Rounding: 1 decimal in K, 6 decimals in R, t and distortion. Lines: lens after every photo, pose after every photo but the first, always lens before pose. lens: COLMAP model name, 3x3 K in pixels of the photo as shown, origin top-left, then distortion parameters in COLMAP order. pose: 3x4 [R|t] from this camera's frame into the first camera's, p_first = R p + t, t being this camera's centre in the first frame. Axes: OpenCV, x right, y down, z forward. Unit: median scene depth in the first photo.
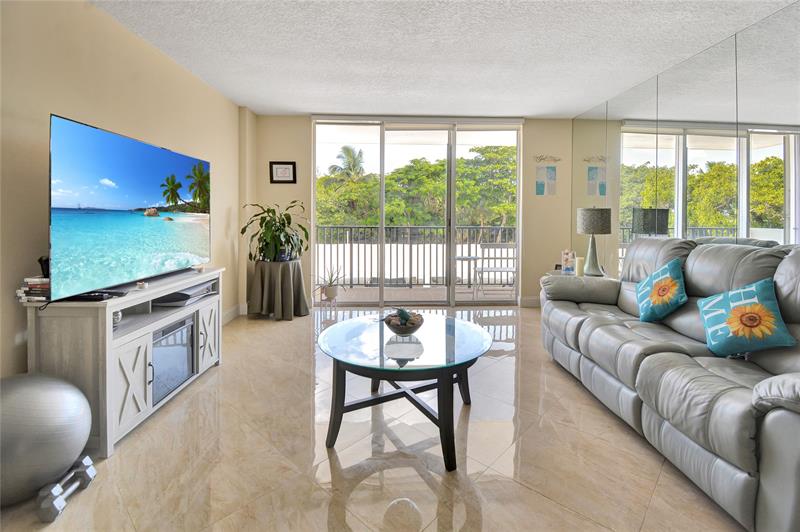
lens RADIAL K [[371.7, 0, 403.5], [0, 371.7, 237.9], [0, 0, 1]] dist [-0.001628, -0.017149]
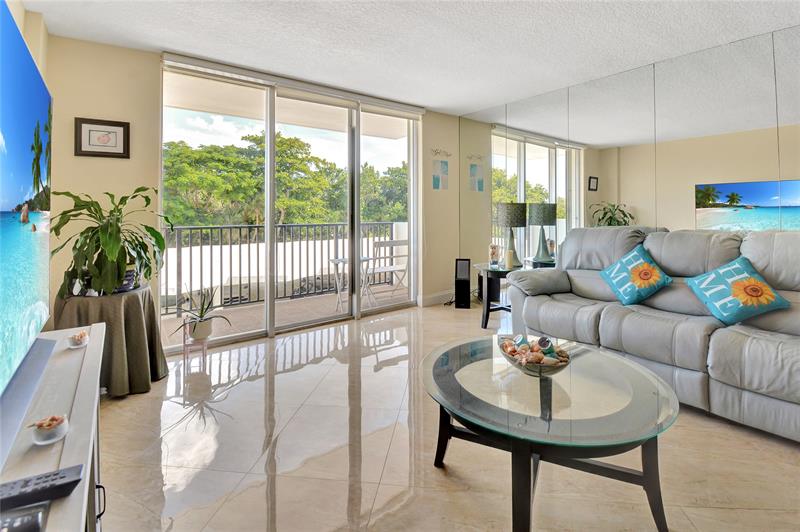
lens RADIAL K [[377.2, 0, 418.5], [0, 377.2, 222.6], [0, 0, 1]] dist [0.003015, -0.015069]
pose [[0.805240, -0.024996, 0.592422, -0.277737], [0.041783, 0.999019, -0.014641, -0.015249], [-0.591475, 0.036543, 0.805495, 0.240915]]
